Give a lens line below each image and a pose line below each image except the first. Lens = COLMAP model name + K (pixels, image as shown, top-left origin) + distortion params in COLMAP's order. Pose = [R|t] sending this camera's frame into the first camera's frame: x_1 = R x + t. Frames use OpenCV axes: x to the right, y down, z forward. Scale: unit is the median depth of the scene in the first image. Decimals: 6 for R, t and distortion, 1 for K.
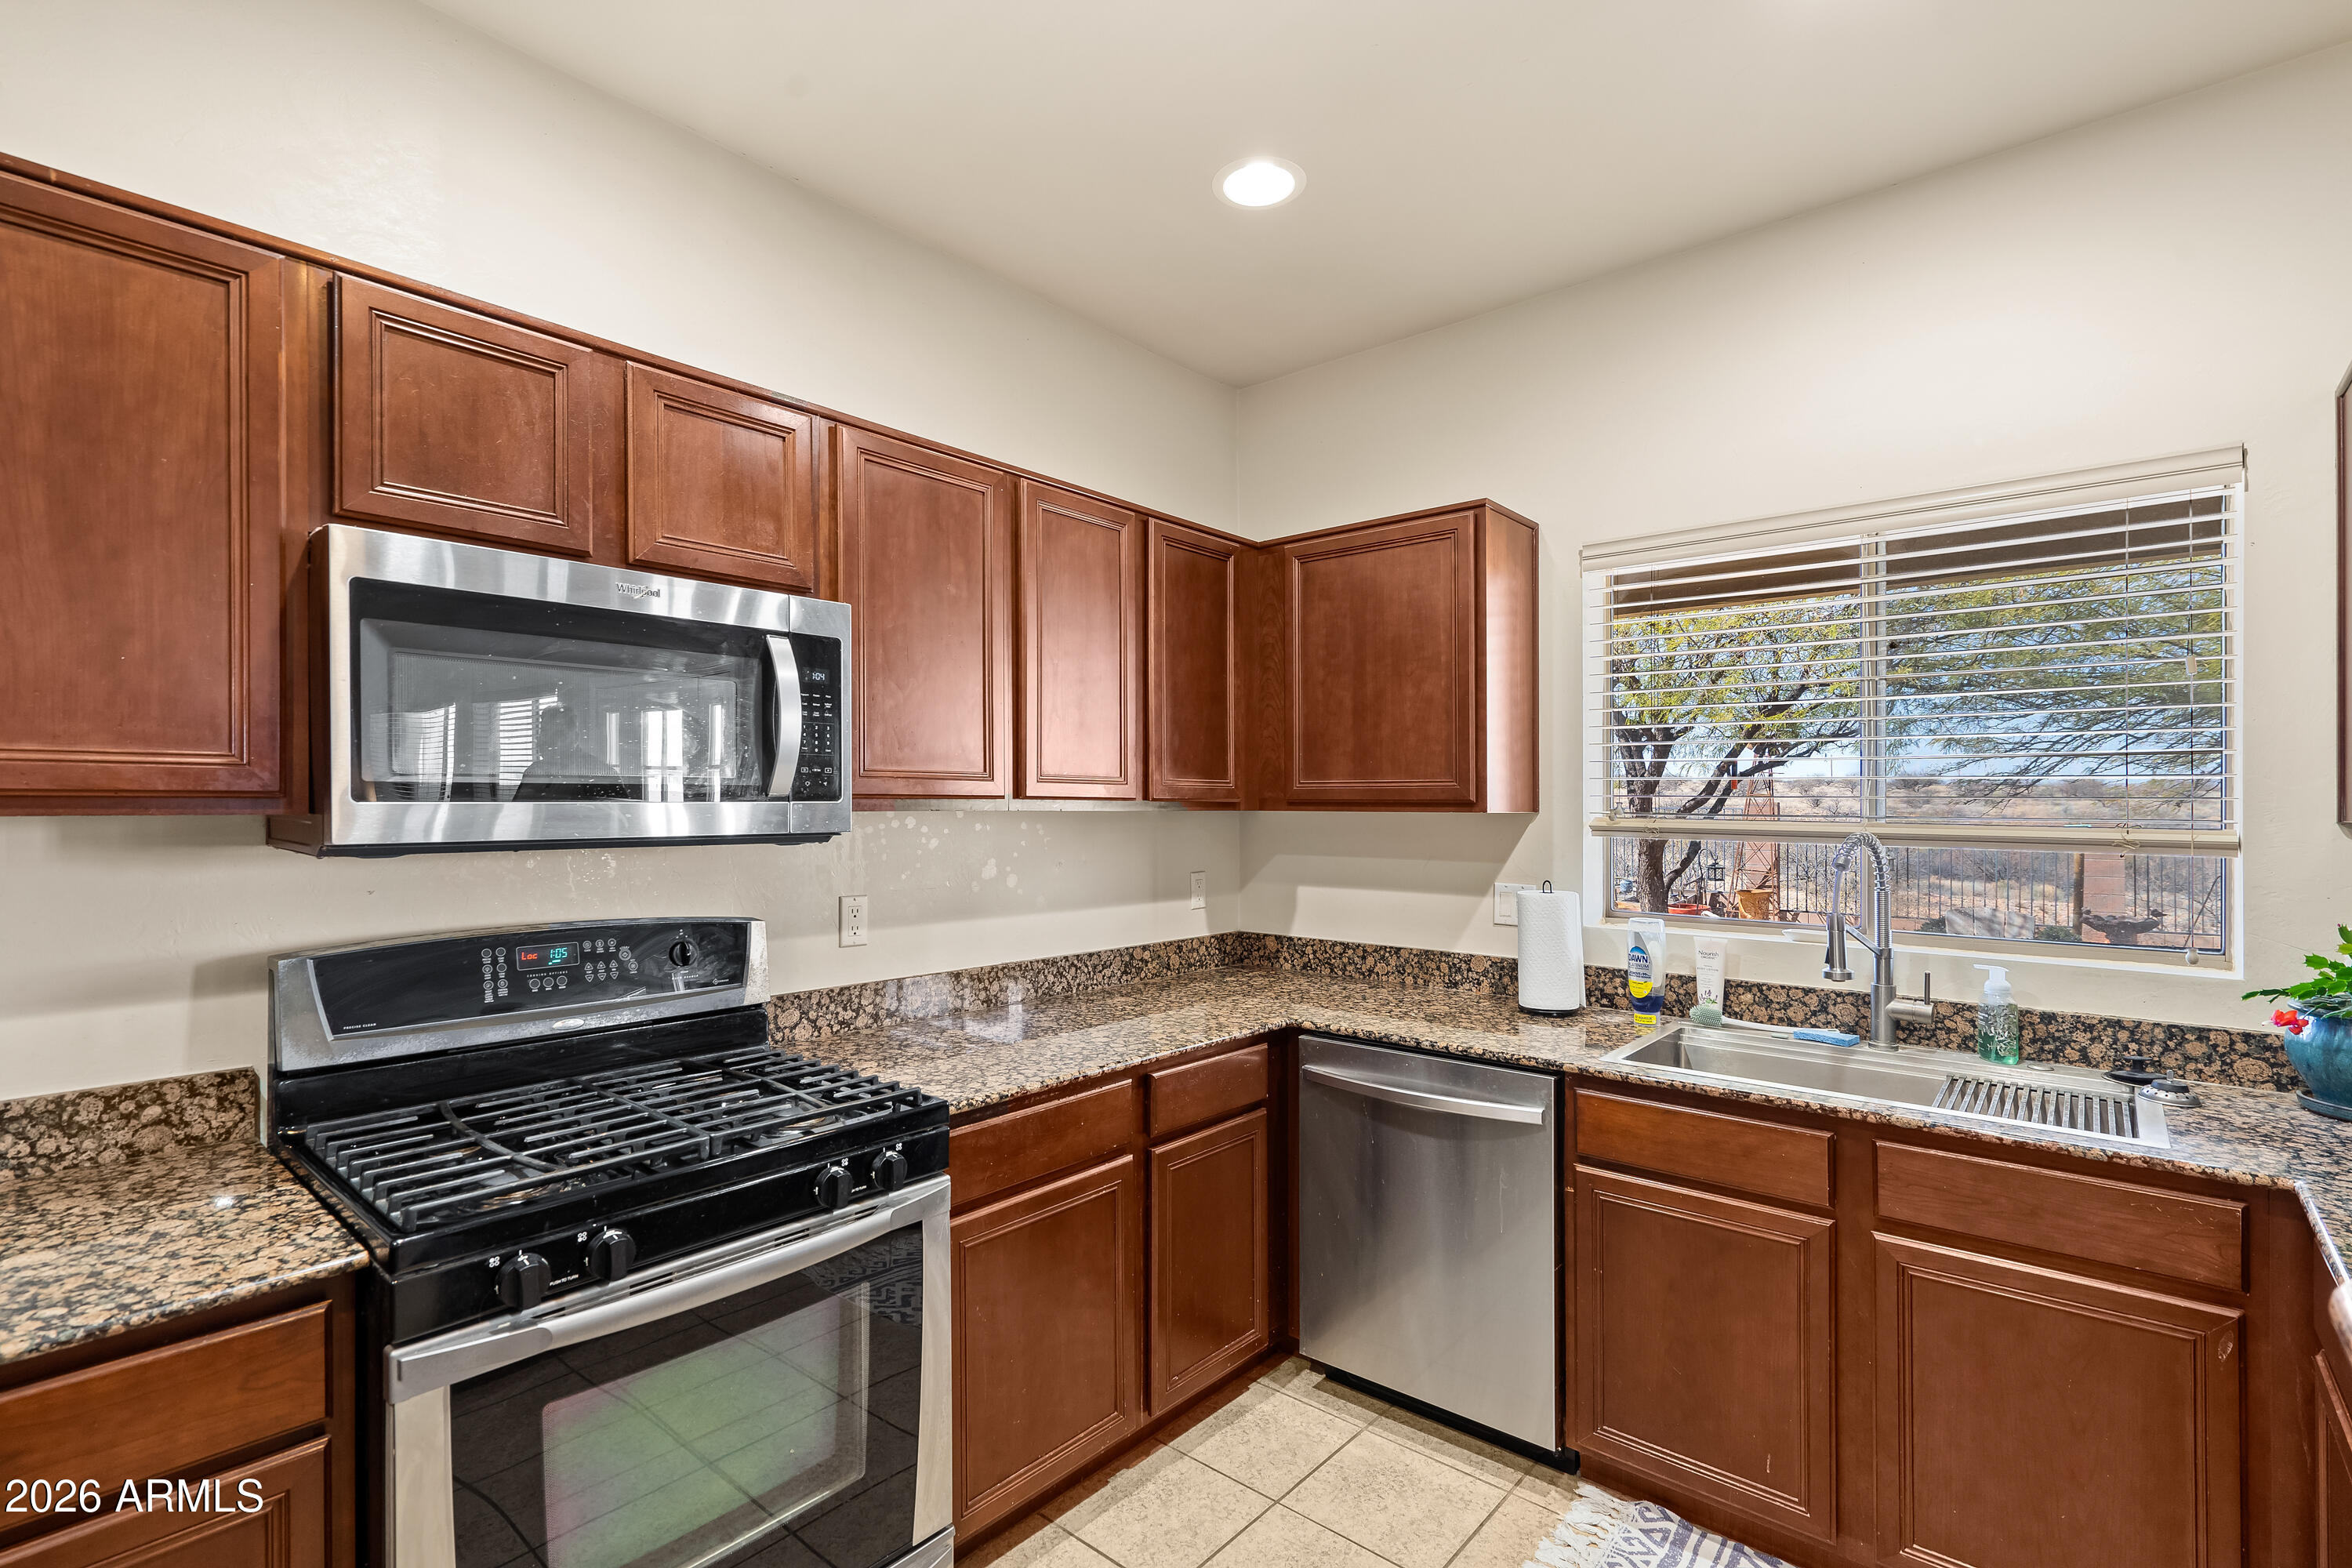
lens RADIAL K [[1083.3, 0, 1180.9], [0, 1083.3, 791.6], [0, 0, 1]] dist [-0.010706, 0.000074]
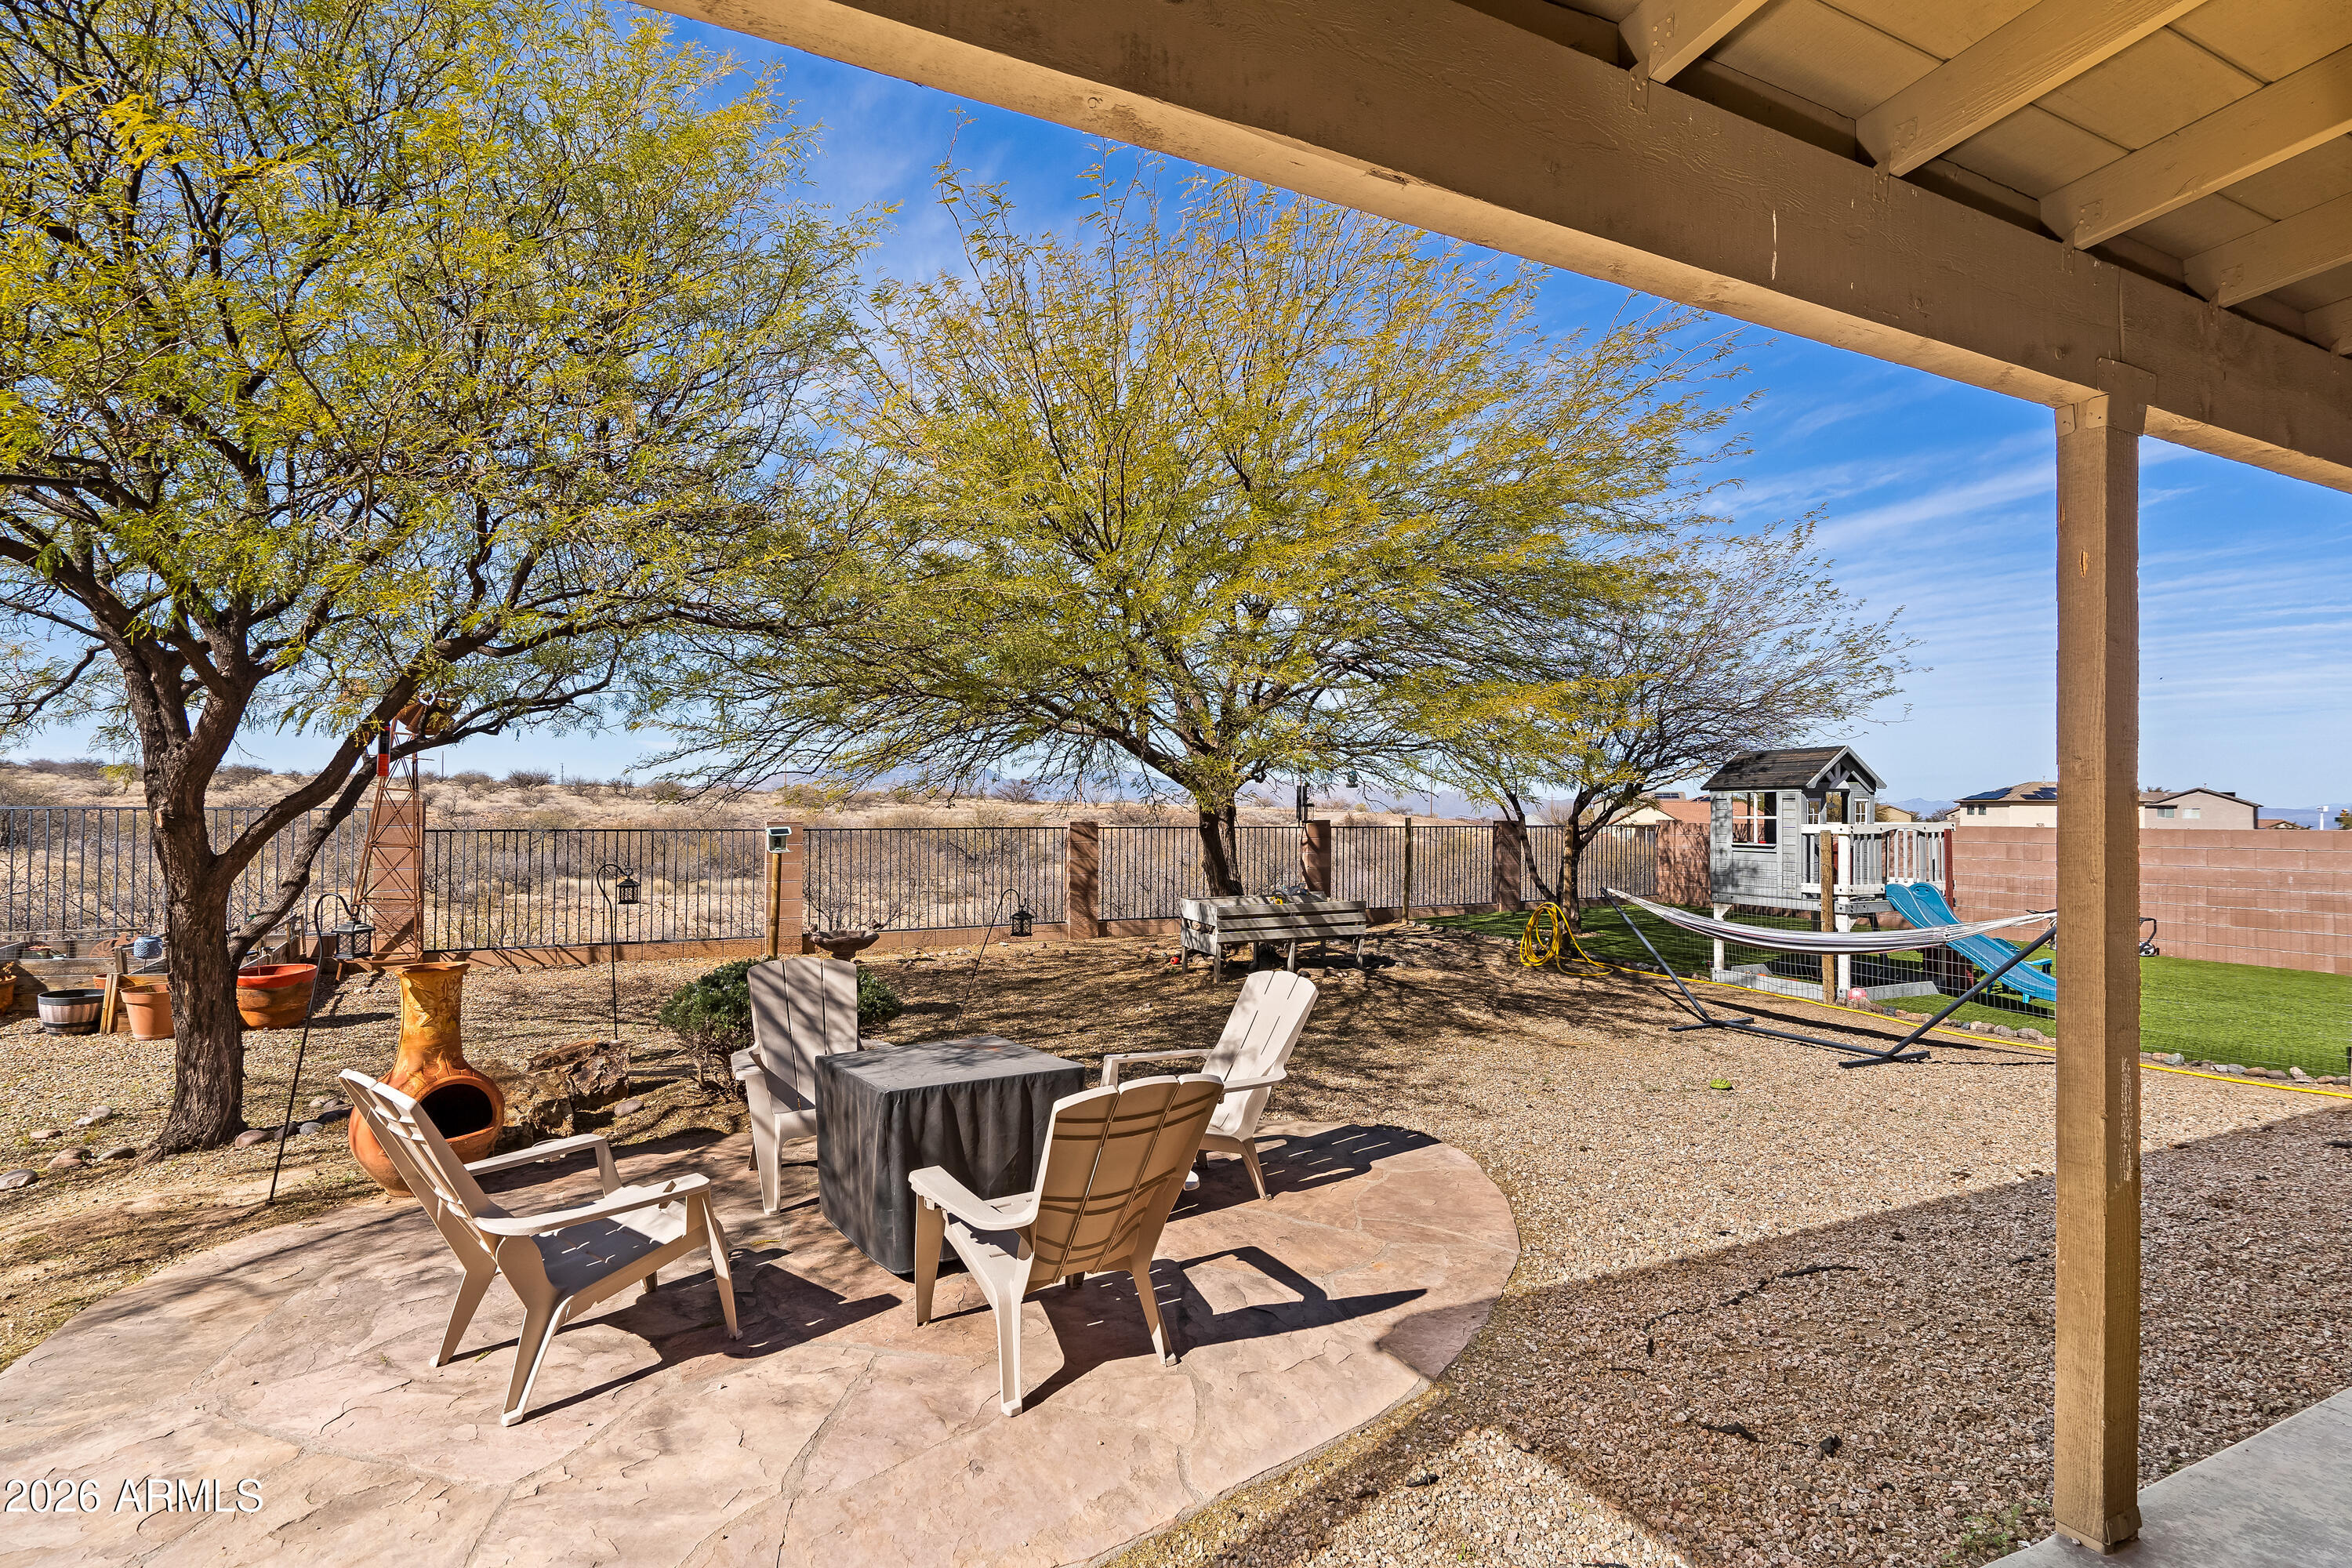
lens RADIAL K [[1083.3, 0, 1171.7], [0, 1083.3, 790.3], [0, 0, 1]] dist [-0.010706, 0.000074]
pose [[0.416345, 0.008659, 0.909165, 0.239639], [-0.008388, 0.999949, -0.005682, 0.006023], [-0.909168, -0.005261, 0.416396, 0.542960]]
